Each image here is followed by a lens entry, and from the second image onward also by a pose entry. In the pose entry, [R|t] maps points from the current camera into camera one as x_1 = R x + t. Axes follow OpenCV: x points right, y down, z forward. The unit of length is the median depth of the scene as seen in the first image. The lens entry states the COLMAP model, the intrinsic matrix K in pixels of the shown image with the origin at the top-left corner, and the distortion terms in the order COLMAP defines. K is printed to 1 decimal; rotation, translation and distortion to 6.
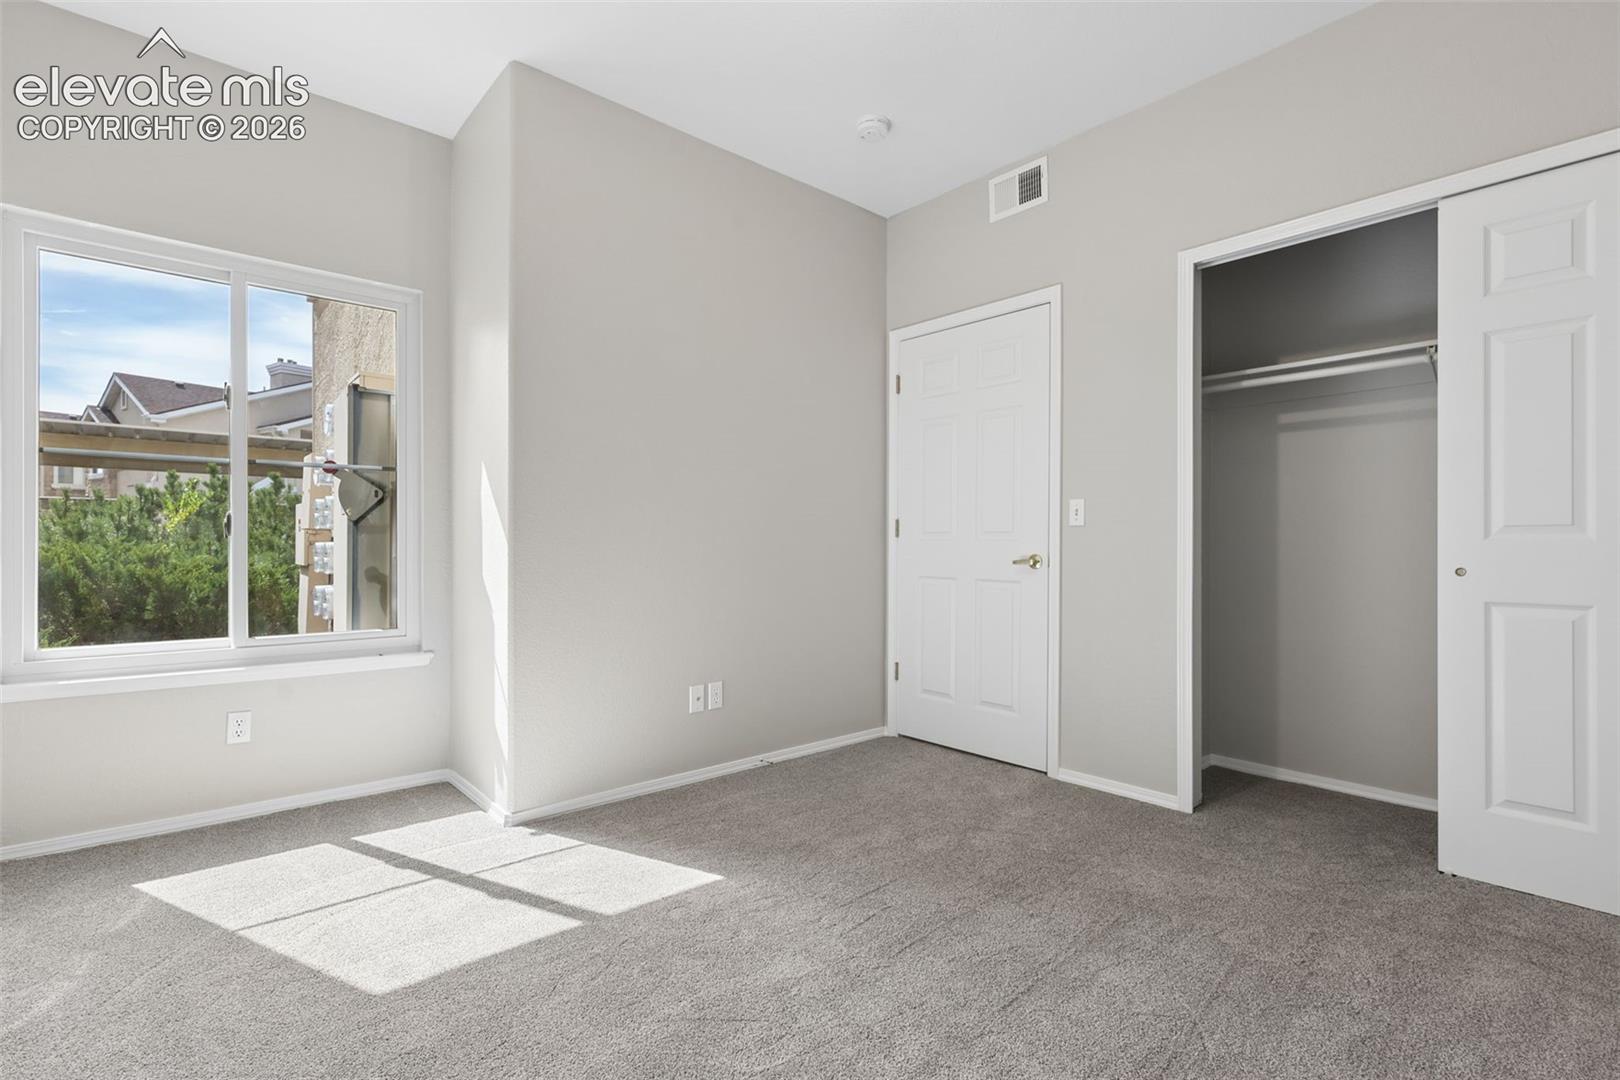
lens RADIAL K [[760.7, 0, 803.1], [0, 760.7, 530.8], [0, 0, 1]] dist [0.000117, 0.000649]
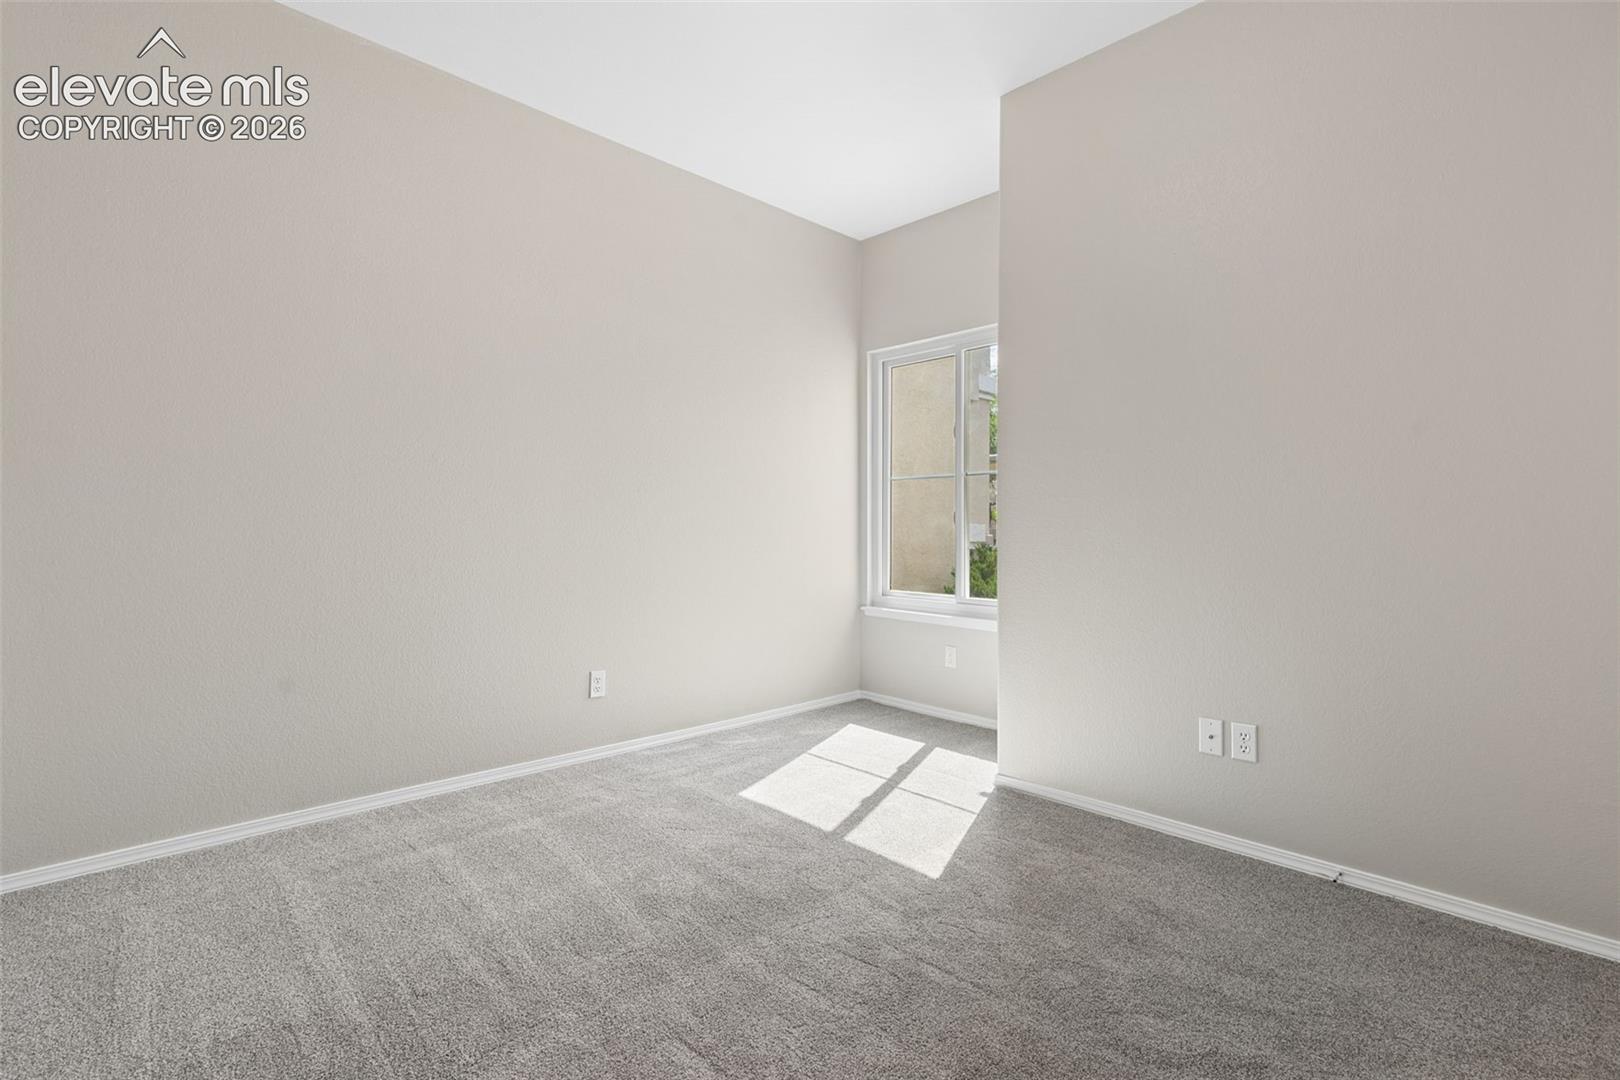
lens RADIAL K [[760.7, 0, 803.1], [0, 760.7, 530.8], [0, 0, 1]] dist [0.000117, 0.000649]
pose [[0.016031, -0.003205, -0.999866, 0.706192], [0.020049, 0.999795, -0.002883, 0.013715], [0.999670, -0.020001, 0.016092, 0.685726]]
